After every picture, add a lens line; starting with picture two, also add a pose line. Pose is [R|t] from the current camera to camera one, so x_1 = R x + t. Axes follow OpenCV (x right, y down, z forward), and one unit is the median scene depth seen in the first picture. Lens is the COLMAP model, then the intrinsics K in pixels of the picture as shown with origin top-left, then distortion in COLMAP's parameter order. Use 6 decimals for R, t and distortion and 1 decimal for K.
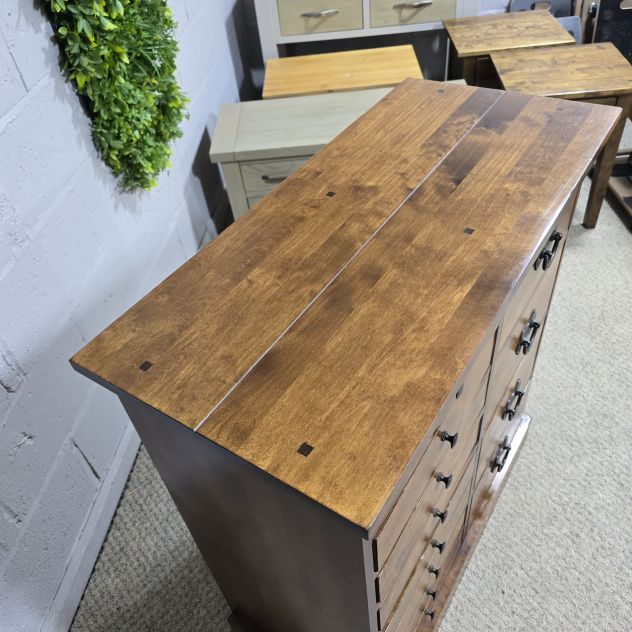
lens RADIAL K [[584.8, 0, 316.0], [0, 584.8, 316.0], [0, 0, 1]] dist [0.006406, -0.019484]
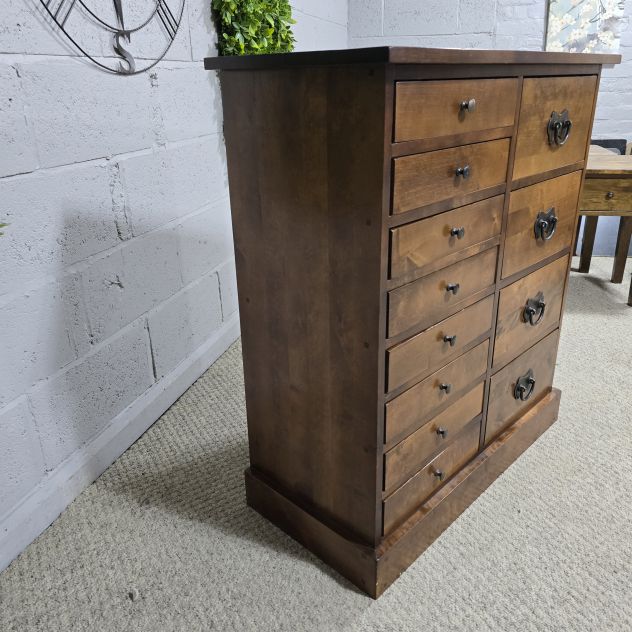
lens RADIAL K [[584.8, 0, 316.0], [0, 584.8, 316.0], [0, 0, 1]] dist [0.006406, -0.019484]
pose [[0.980470, 0.140639, -0.137473, 0.074429], [-0.180614, 0.920522, -0.346436, 0.571274], [0.077824, 0.364500, 0.927946, -0.059864]]
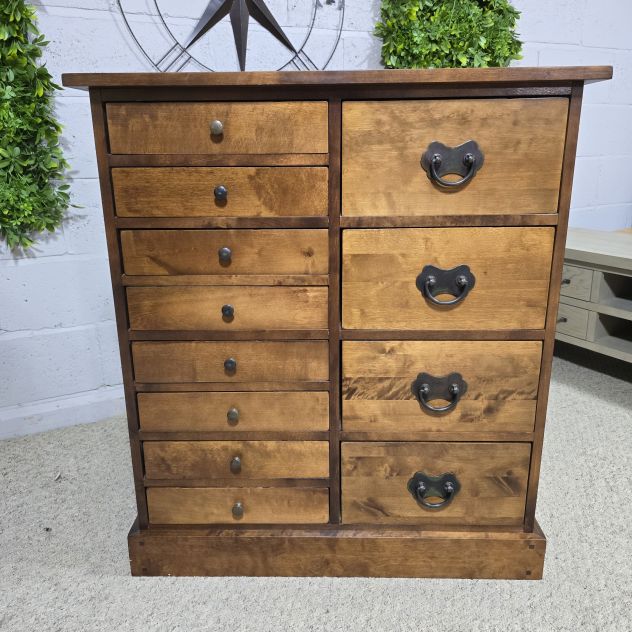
lens RADIAL K [[584.8, 0, 316.0], [0, 584.8, 316.0], [0, 0, 1]] dist [0.006406, -0.019484]
pose [[0.510507, 0.330923, -0.793645, 0.836000], [-0.624220, 0.777408, -0.077374, 0.217270], [0.591381, 0.534909, 0.603441, 0.282371]]
